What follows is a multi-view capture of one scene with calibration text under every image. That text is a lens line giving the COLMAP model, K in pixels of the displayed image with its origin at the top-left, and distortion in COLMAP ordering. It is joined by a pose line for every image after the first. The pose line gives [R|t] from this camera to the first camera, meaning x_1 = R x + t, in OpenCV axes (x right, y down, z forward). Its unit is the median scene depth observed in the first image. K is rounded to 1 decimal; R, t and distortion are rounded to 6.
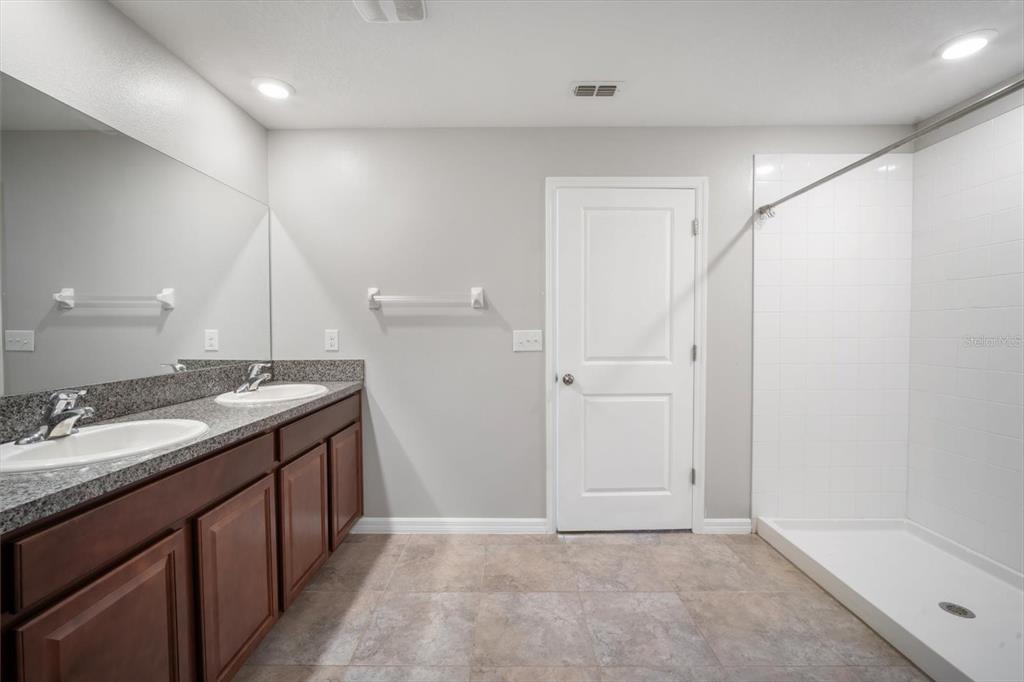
lens RADIAL K [[451.9, 0, 512.0], [0, 451.9, 341.0], [0, 0, 1]] dist [-0.002310, -0.000224]
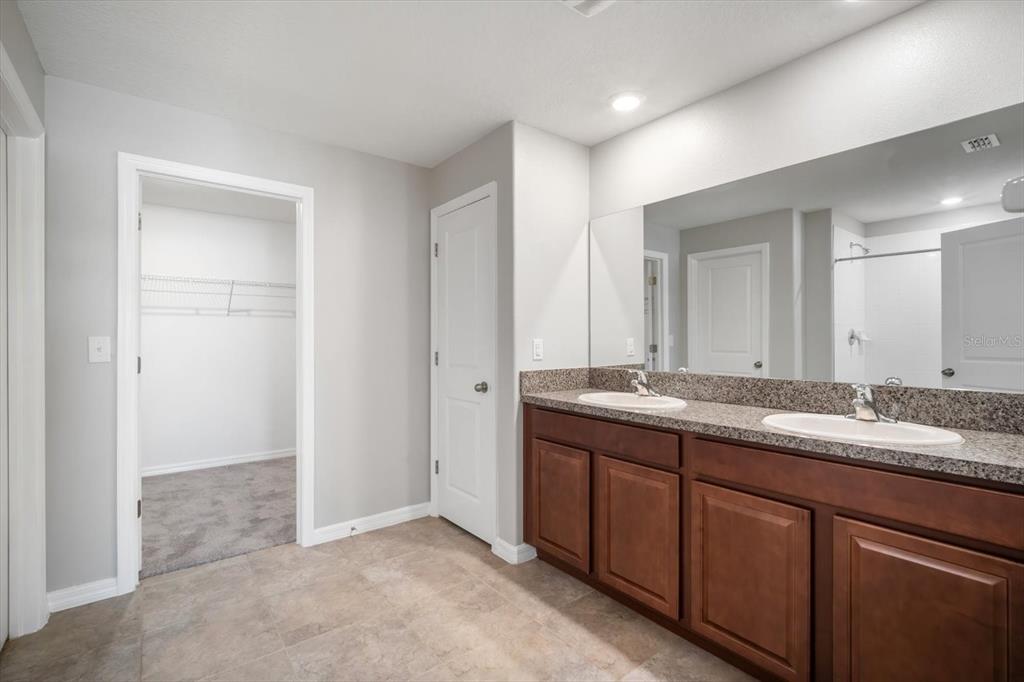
lens RADIAL K [[451.9, 0, 512.0], [0, 451.9, 341.0], [0, 0, 1]] dist [-0.002310, -0.000224]
pose [[-0.777941, 0.018349, -0.628070, 0.437590], [-0.005878, 0.999317, 0.036475, -0.057068], [0.628310, 0.032067, -0.777302, 1.555182]]
